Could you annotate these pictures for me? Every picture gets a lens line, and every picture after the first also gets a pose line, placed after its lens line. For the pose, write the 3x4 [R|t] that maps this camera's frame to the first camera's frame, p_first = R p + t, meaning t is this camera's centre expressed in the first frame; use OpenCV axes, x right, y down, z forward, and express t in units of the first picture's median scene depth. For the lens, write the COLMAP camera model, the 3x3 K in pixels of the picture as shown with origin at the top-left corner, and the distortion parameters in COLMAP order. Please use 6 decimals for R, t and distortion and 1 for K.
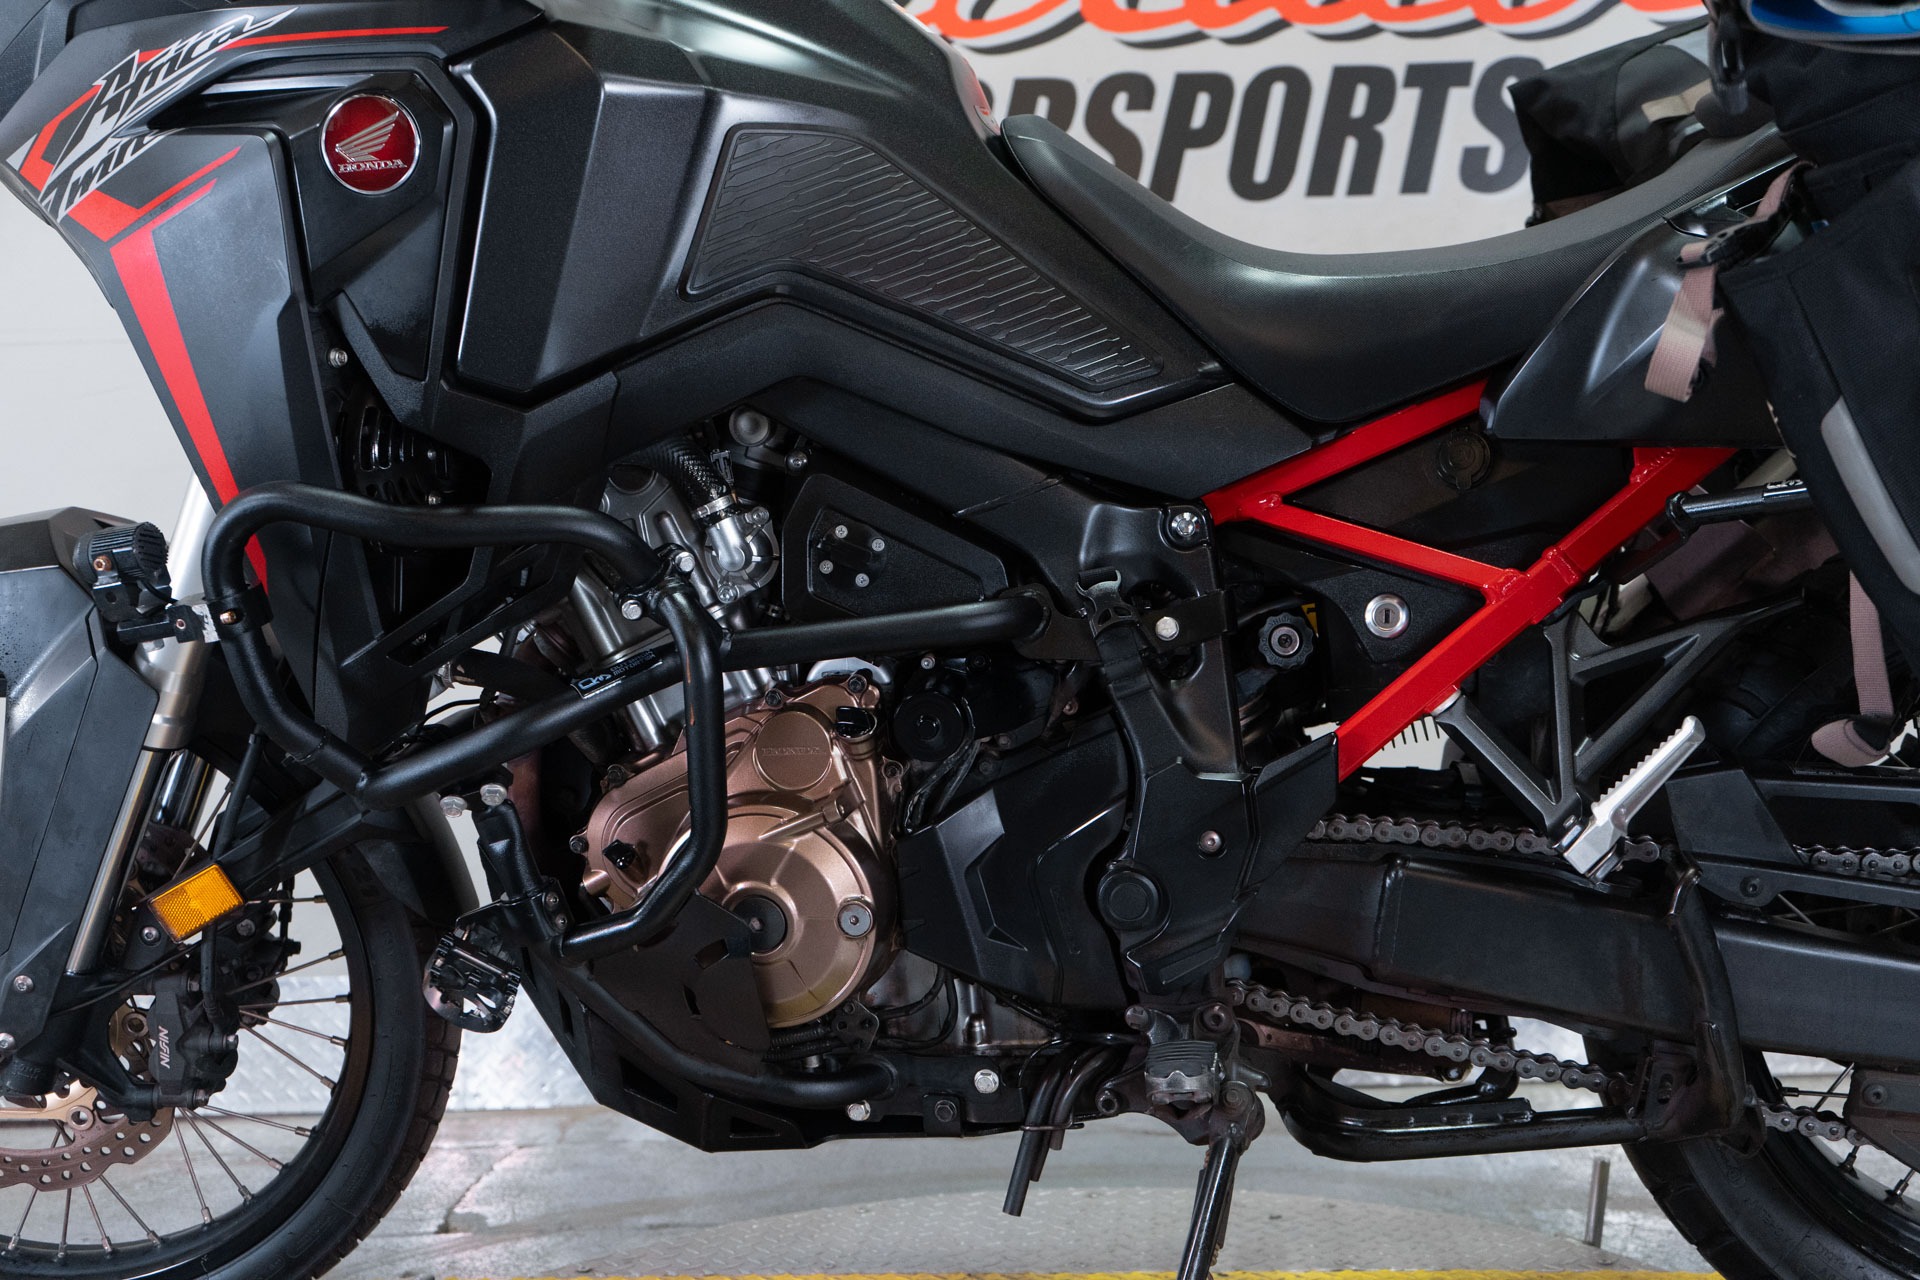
lens RADIAL K [[2102.4, 0, 1008.2], [0, 2102.4, 648.3], [0, 0, 1]] dist [-0.056747, 0.251340]
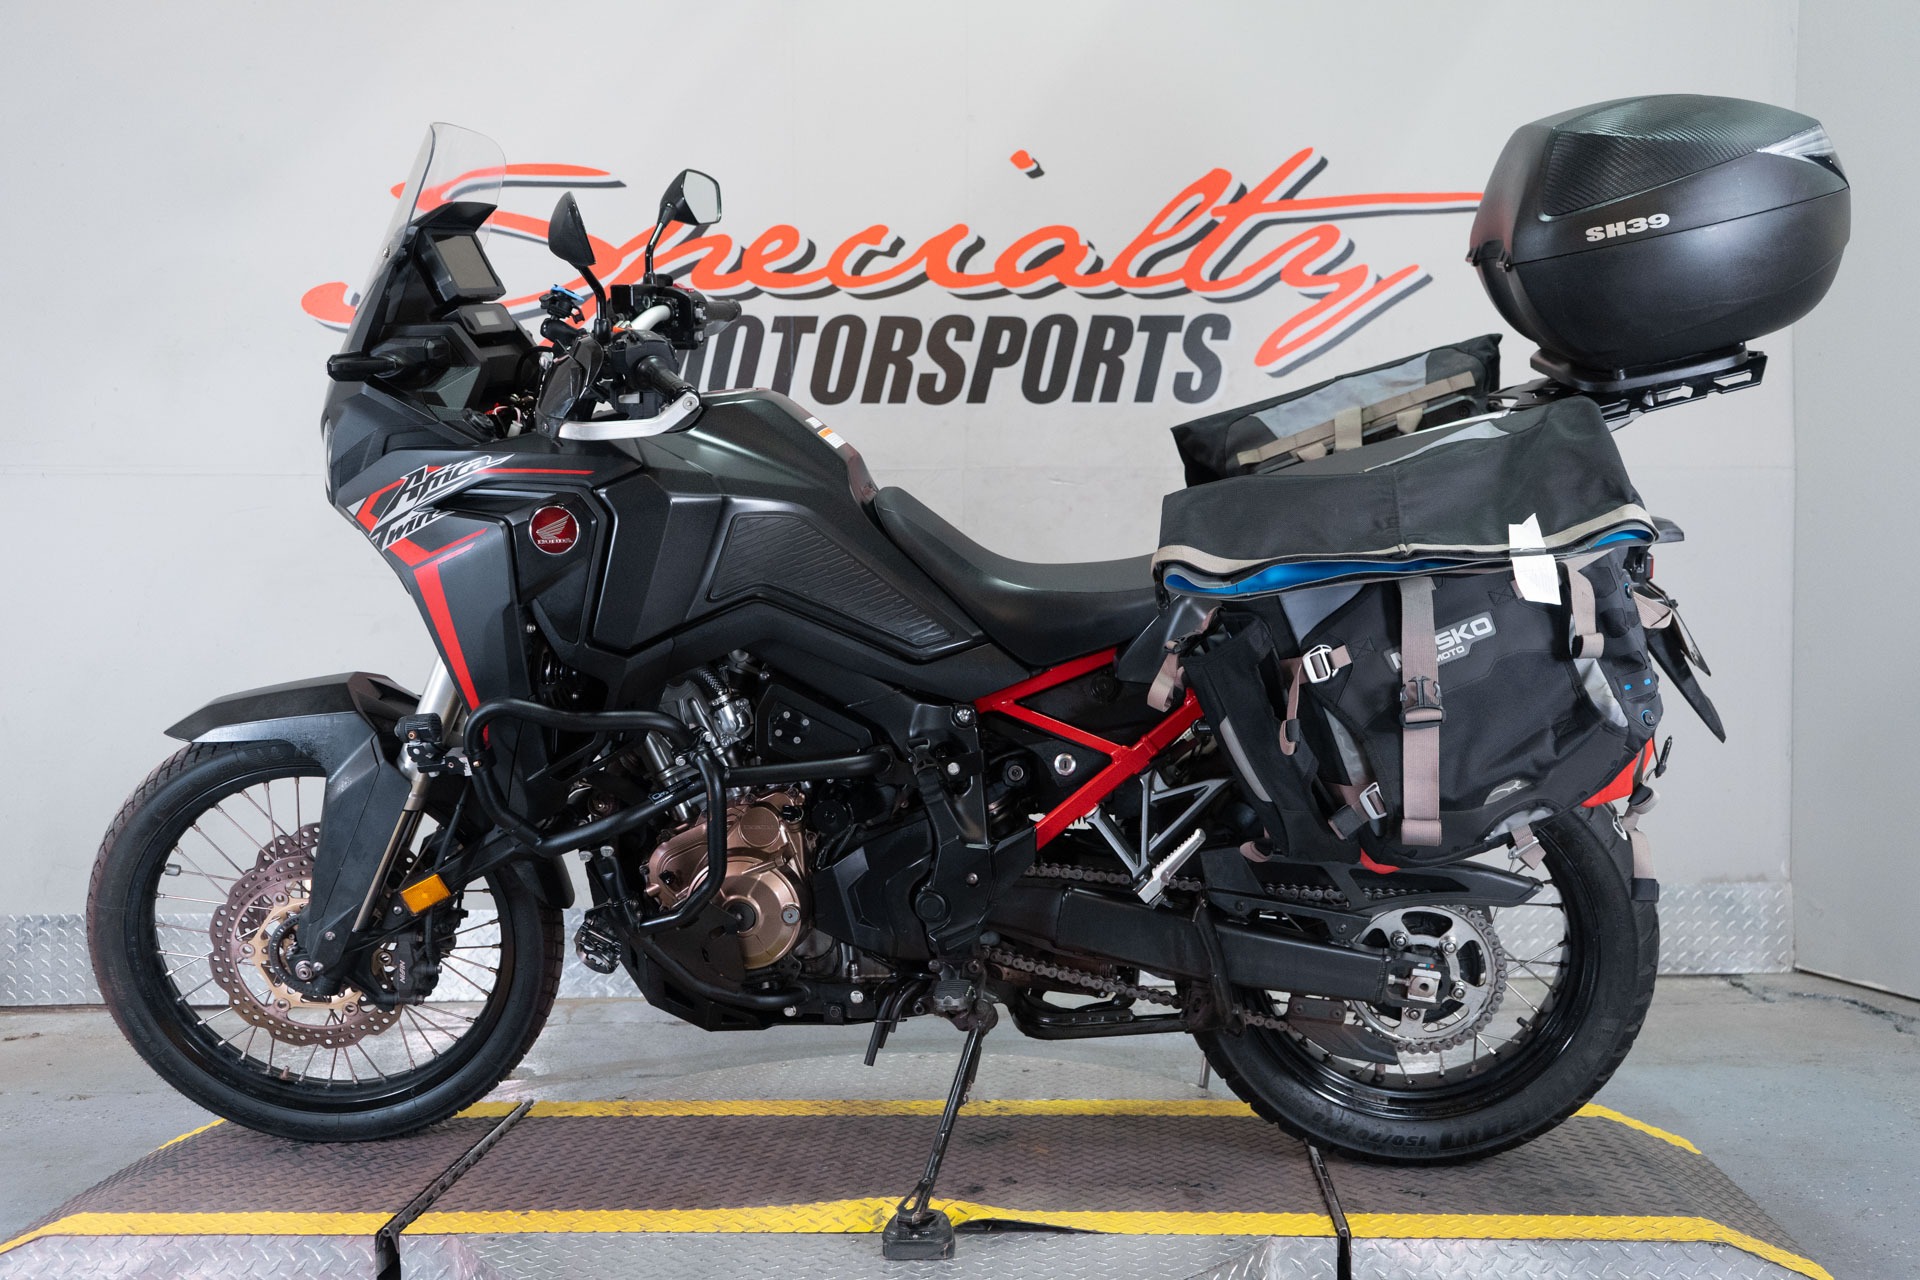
lens RADIAL K [[1868.4, 0, 960.0], [0, 1868.4, 640.0], [0, 0, 1]] dist [0.005093, 0.005674]
pose [[0.998605, 0.016967, 0.050001, -0.007246], [-0.018799, 0.999160, 0.036410, -0.188758], [-0.049341, -0.037300, 0.998085, -0.719697]]
